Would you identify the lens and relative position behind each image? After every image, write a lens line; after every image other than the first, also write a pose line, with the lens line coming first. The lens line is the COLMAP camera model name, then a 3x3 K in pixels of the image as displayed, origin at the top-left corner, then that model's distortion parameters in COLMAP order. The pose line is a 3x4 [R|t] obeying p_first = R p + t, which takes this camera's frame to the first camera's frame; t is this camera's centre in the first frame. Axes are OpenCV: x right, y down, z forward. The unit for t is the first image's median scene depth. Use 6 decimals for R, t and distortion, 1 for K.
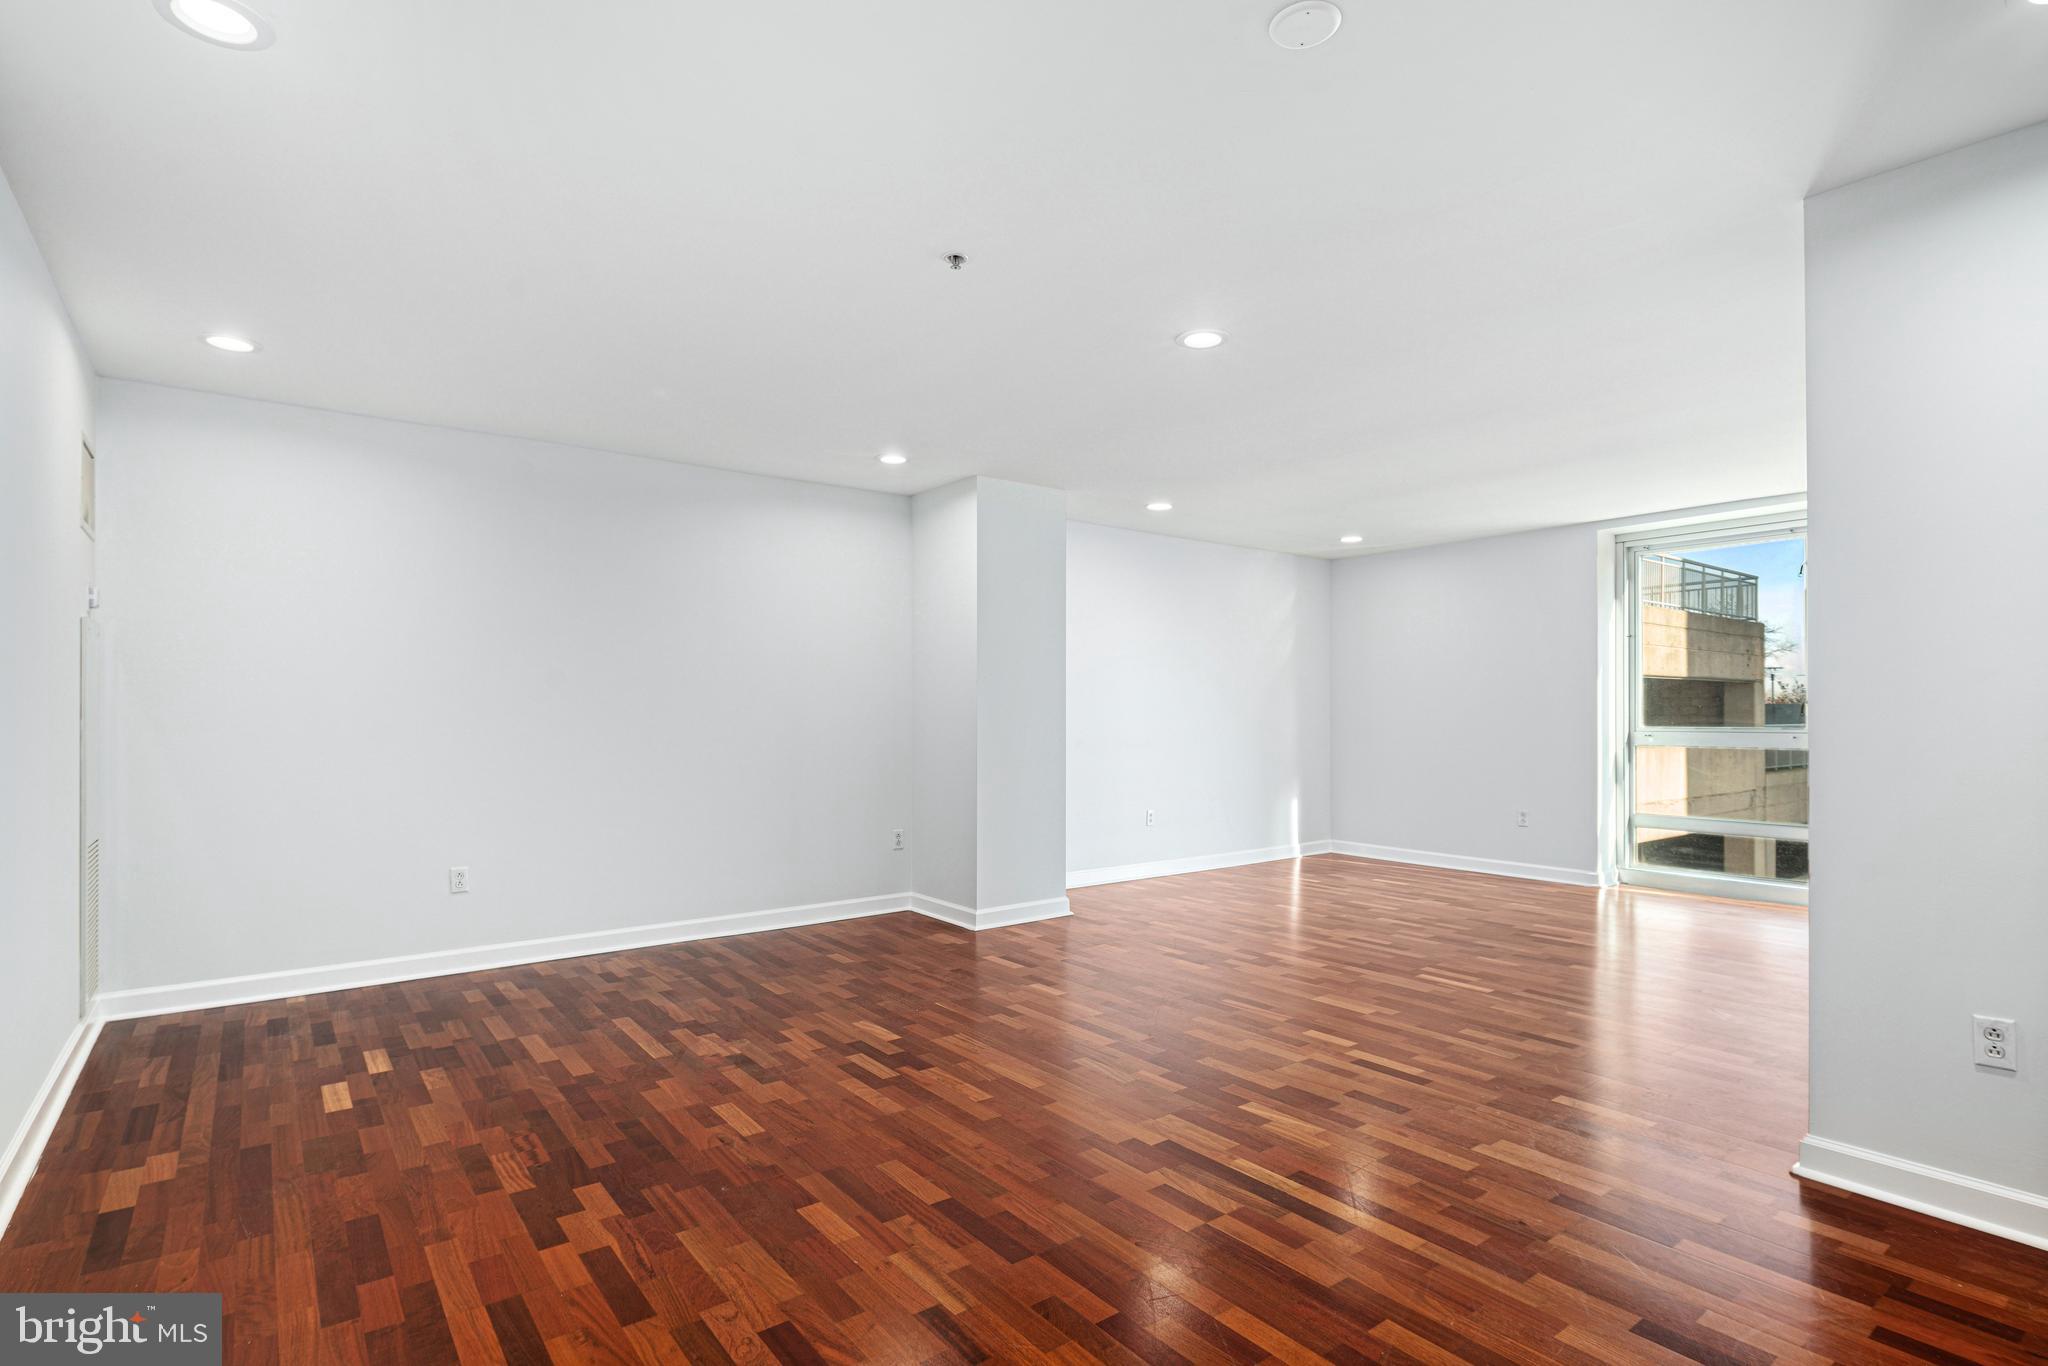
lens RADIAL K [[1010.3, 0, 1022.1], [0, 1010.3, 711.8], [0, 0, 1]] dist [0.002785, 0.000194]
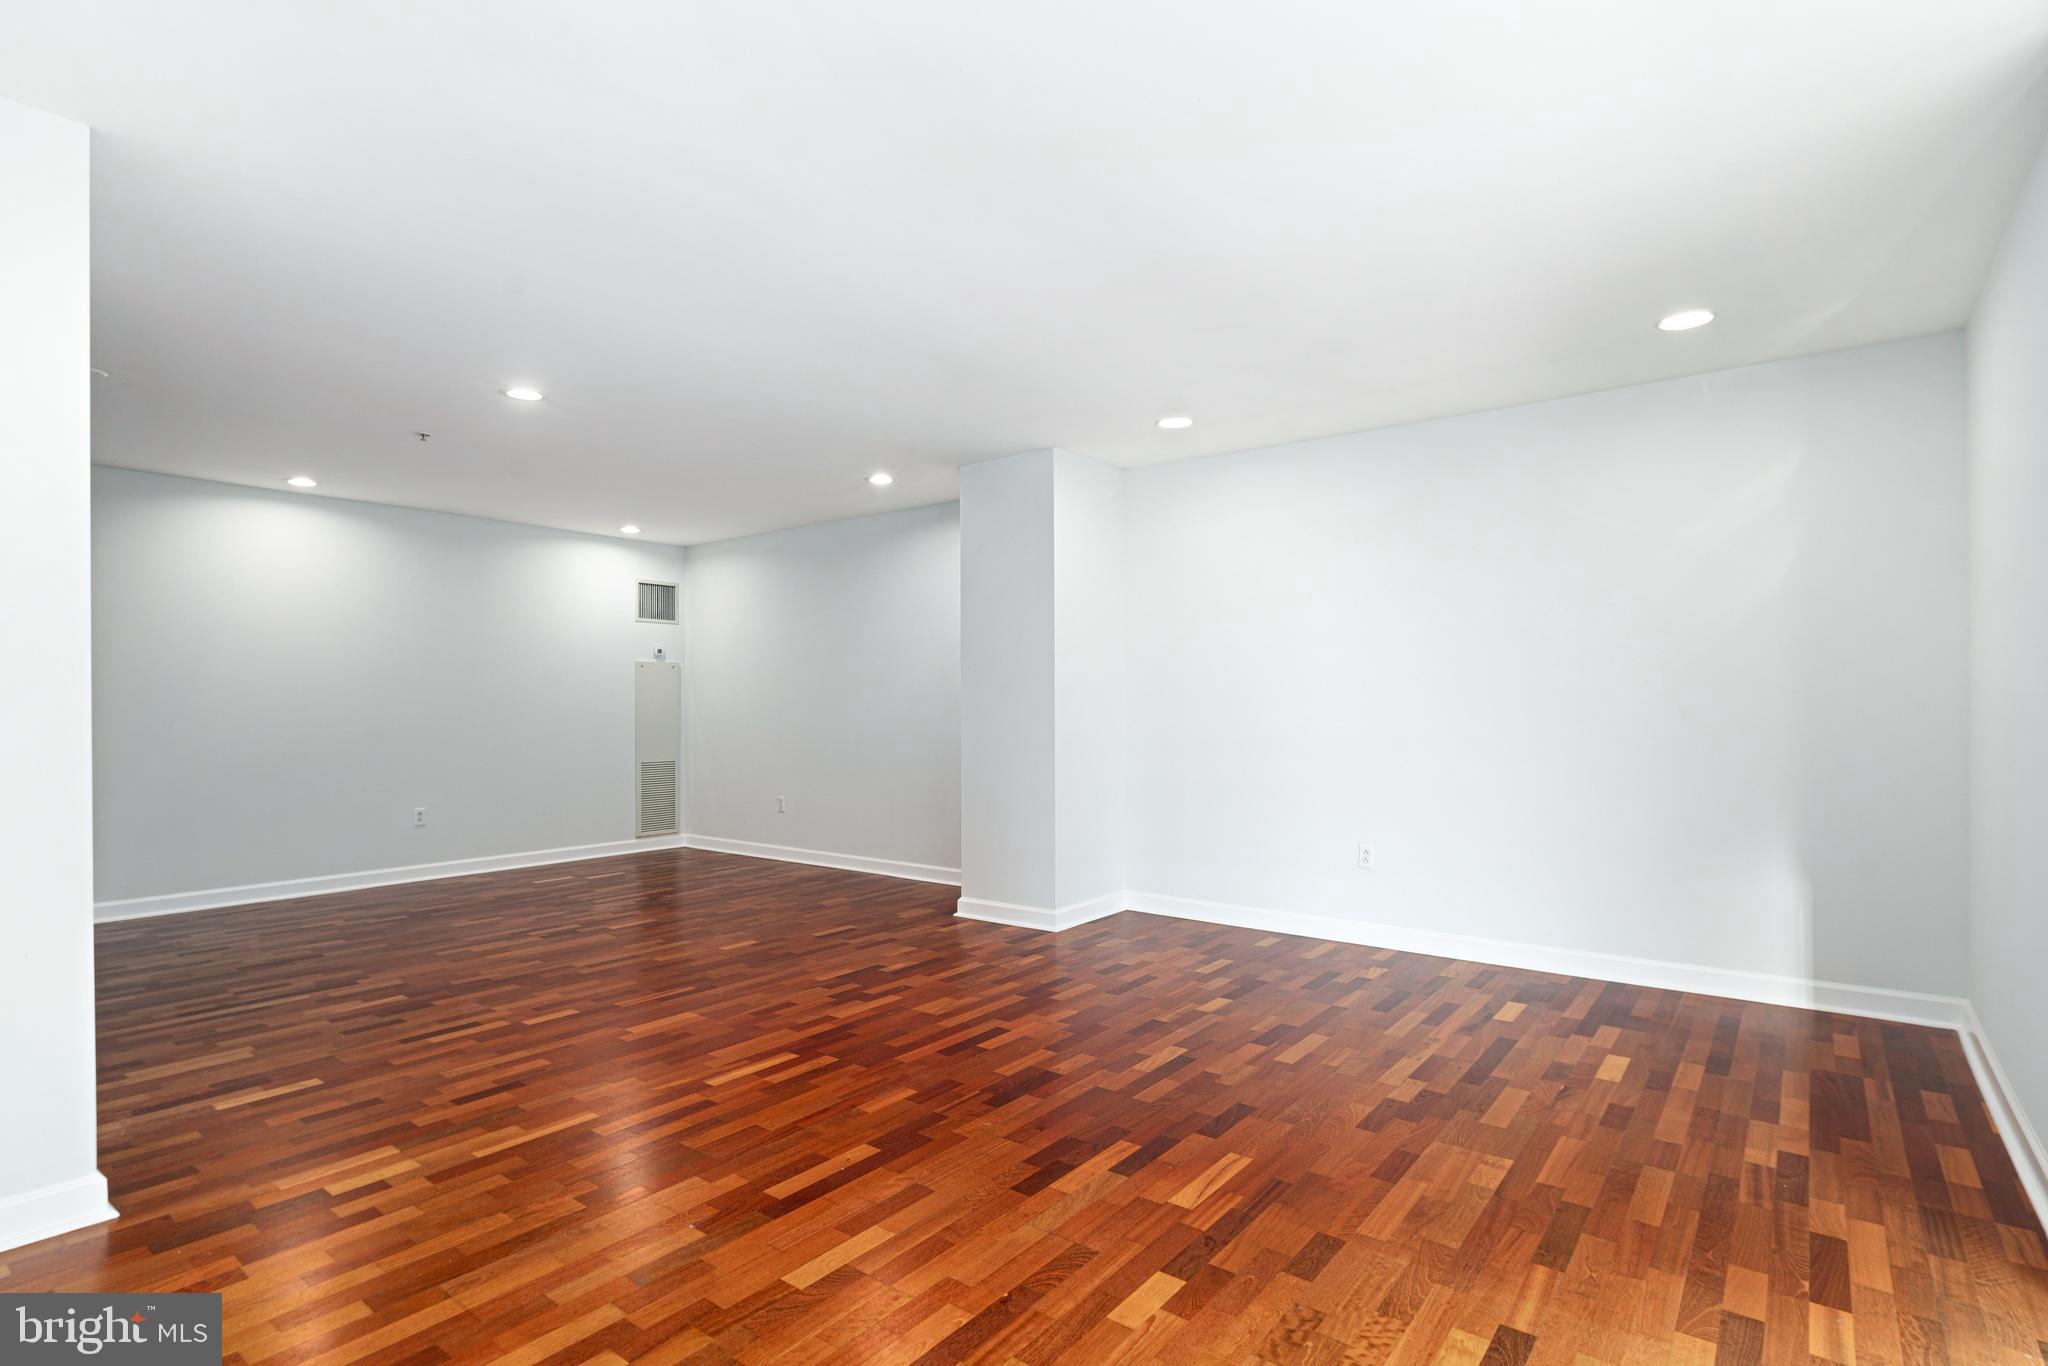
lens RADIAL K [[1010.3, 0, 1022.1], [0, 1010.3, 711.8], [0, 0, 1]] dist [0.002785, 0.000194]
pose [[0.255748, 0.010344, -0.966688, 1.505945], [0.003765, 0.999925, 0.011695, -0.001726], [0.966736, -0.006630, 0.255689, 1.267172]]
